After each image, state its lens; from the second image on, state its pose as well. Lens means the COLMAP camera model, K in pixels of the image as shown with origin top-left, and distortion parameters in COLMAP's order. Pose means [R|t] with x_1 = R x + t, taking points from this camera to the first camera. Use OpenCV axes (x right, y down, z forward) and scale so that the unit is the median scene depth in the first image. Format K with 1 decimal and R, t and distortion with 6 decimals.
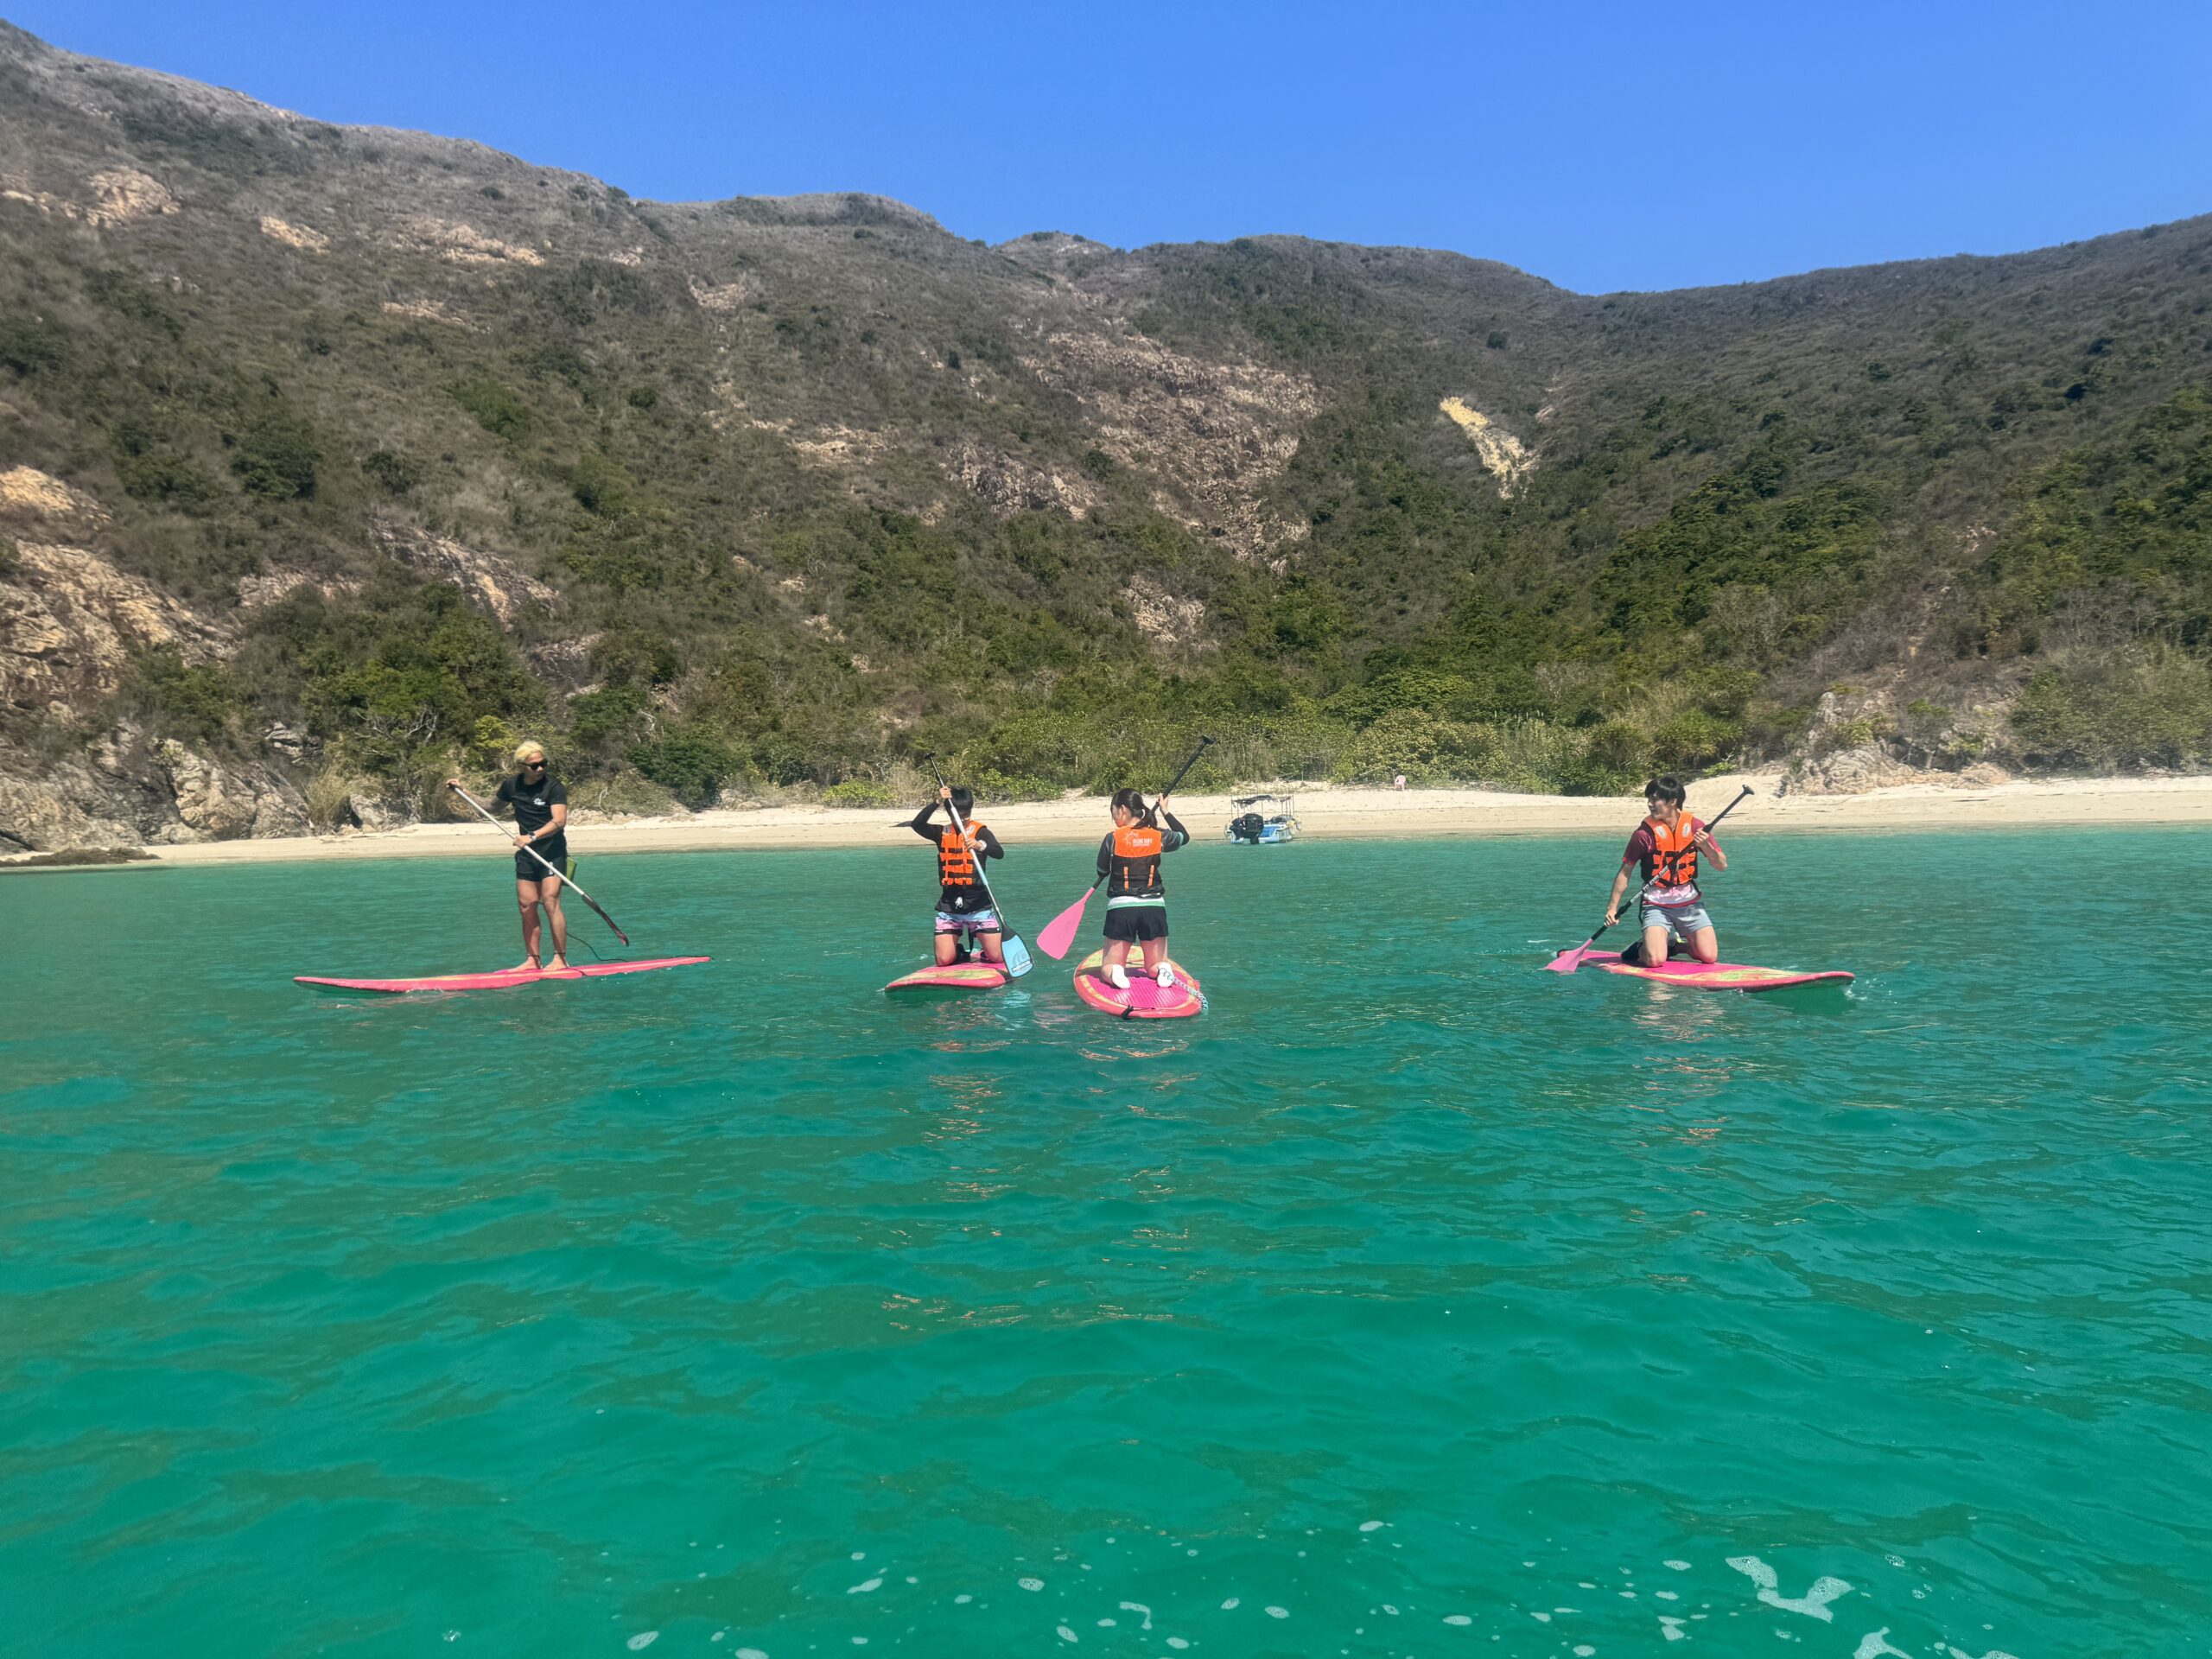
lens RADIAL K [[1562.1, 0, 1123.9], [0, 1562.1, 846.3], [0, 0, 1]] dist [0.035403, -0.034641]
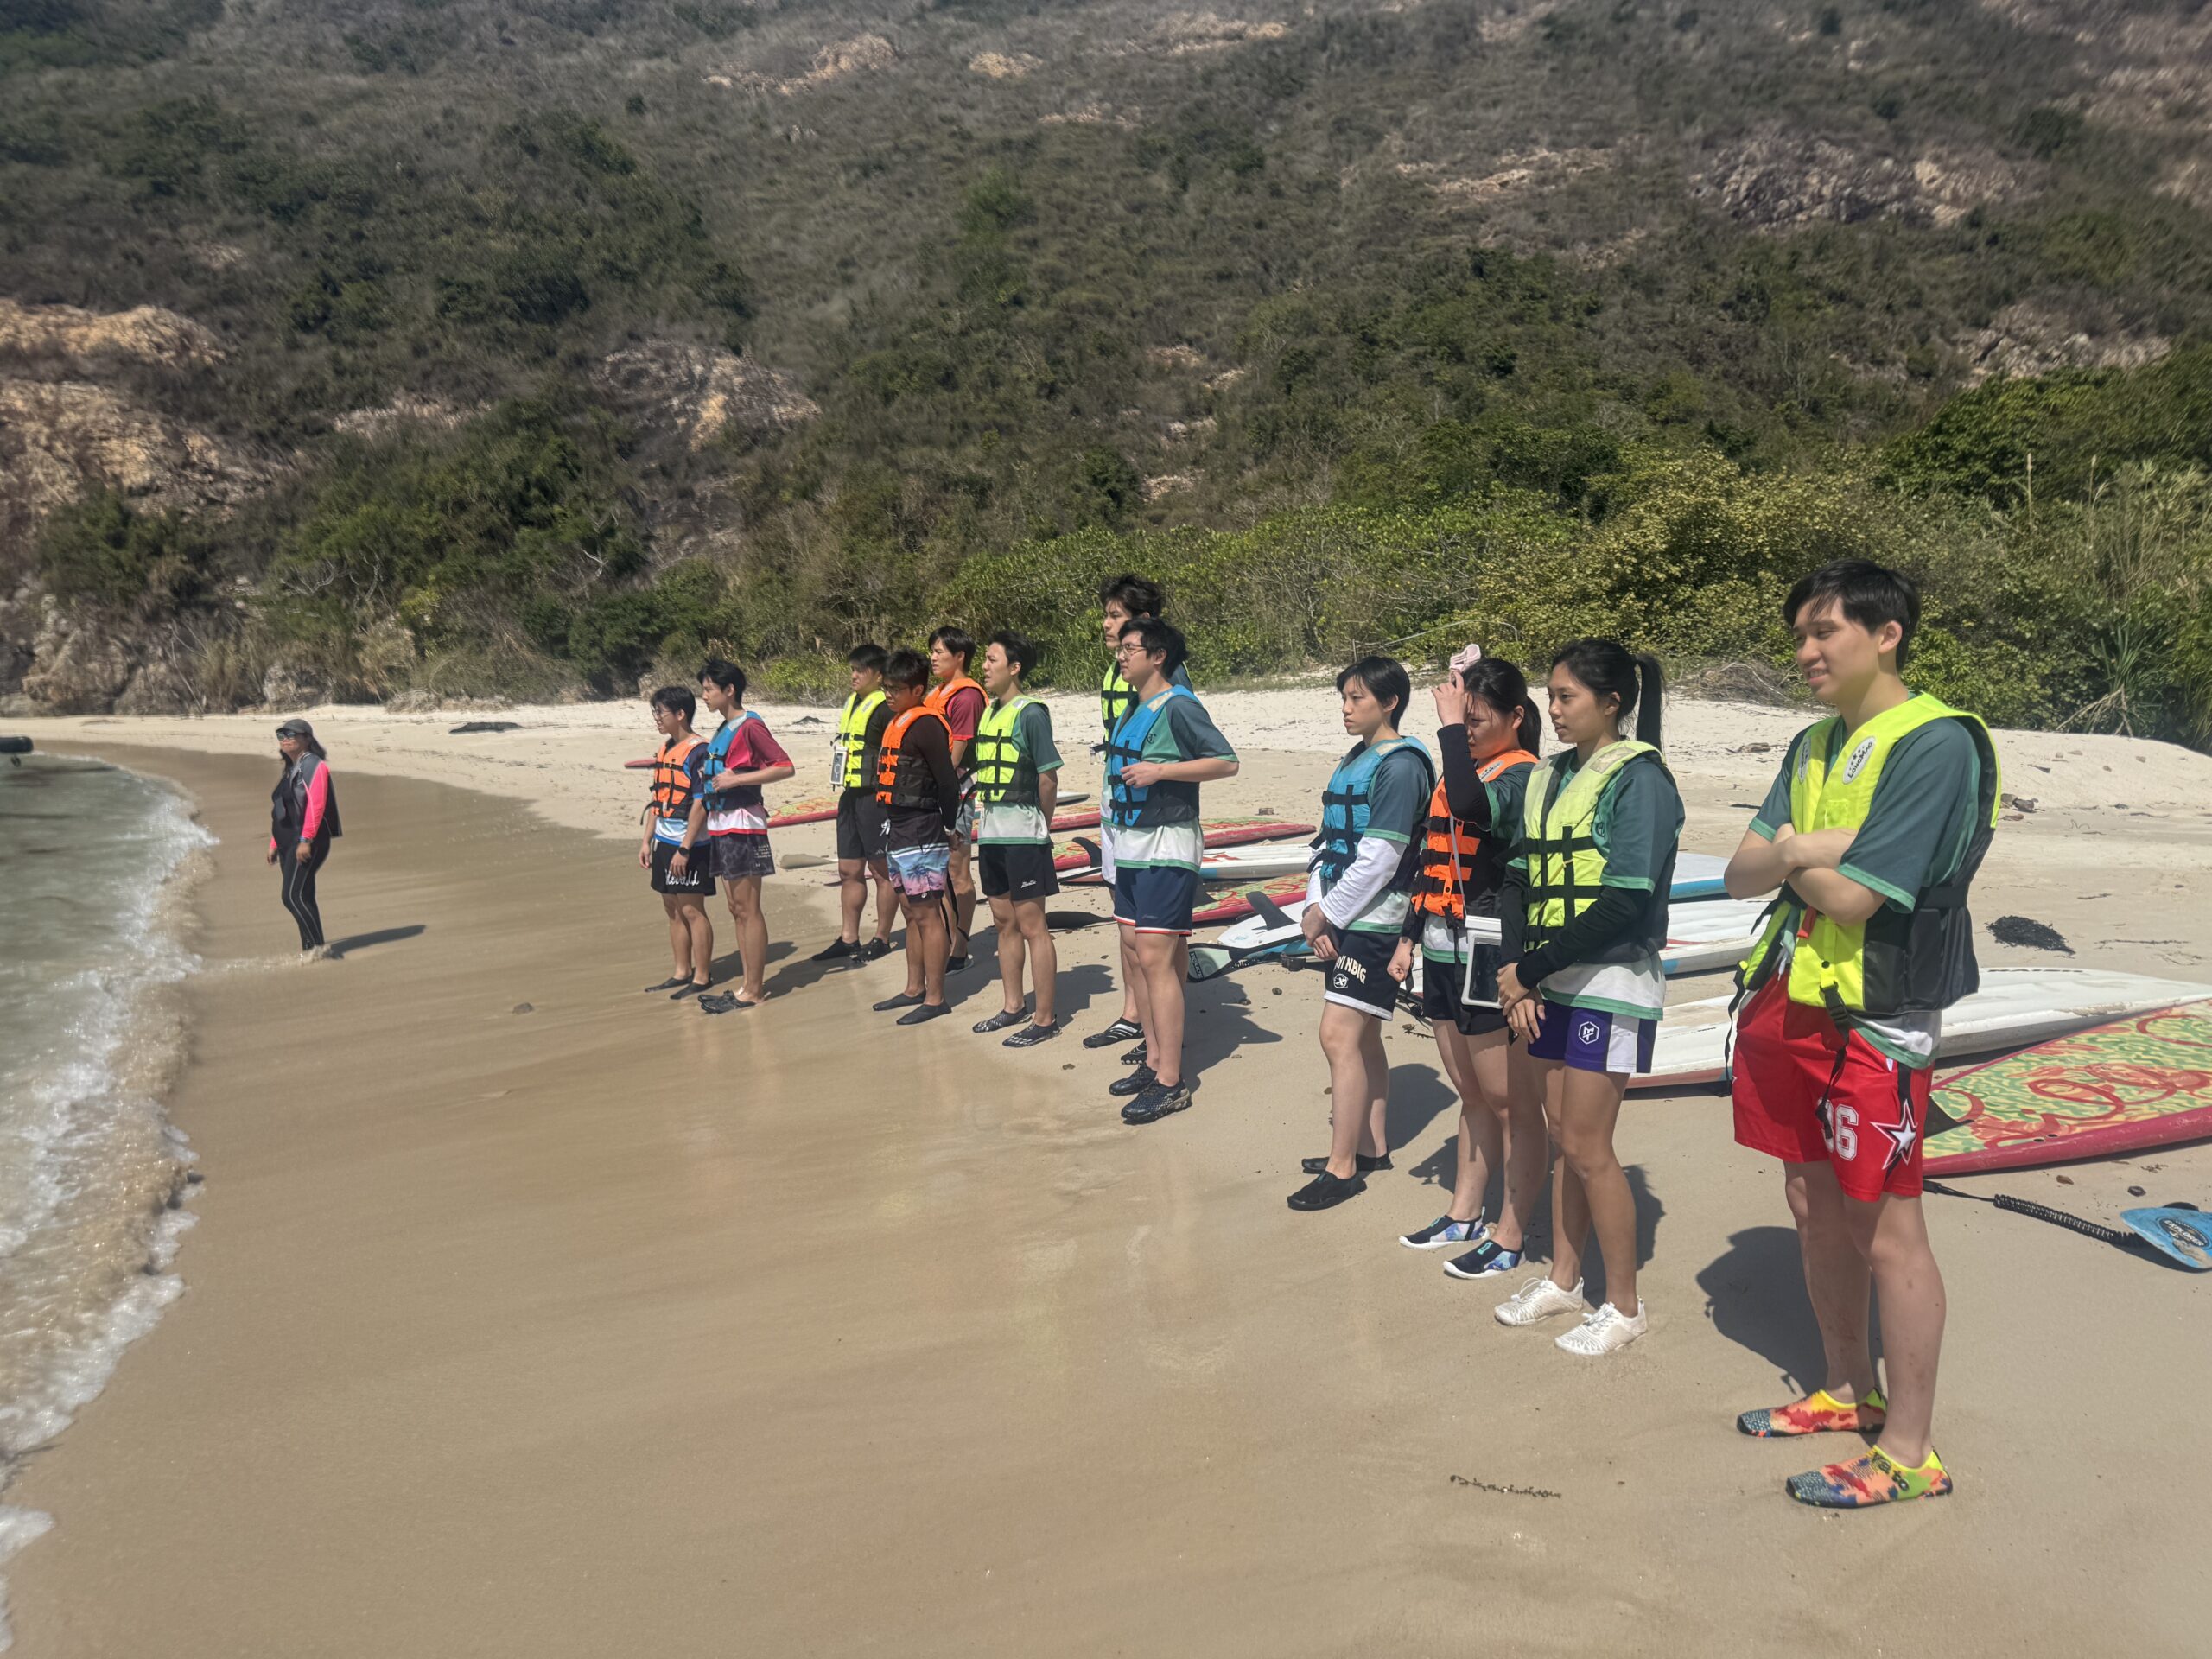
lens RADIAL K [[1562.1, 0, 1109.8], [0, 1562.1, 825.1], [0, 0, 1]] dist [0.035403, -0.034641]
pose [[0.704126, 0.082082, -0.705315, 0.379544], [-0.044919, 0.996456, 0.071121, -0.027492], [0.708653, -0.018396, 0.705317, 0.732353]]
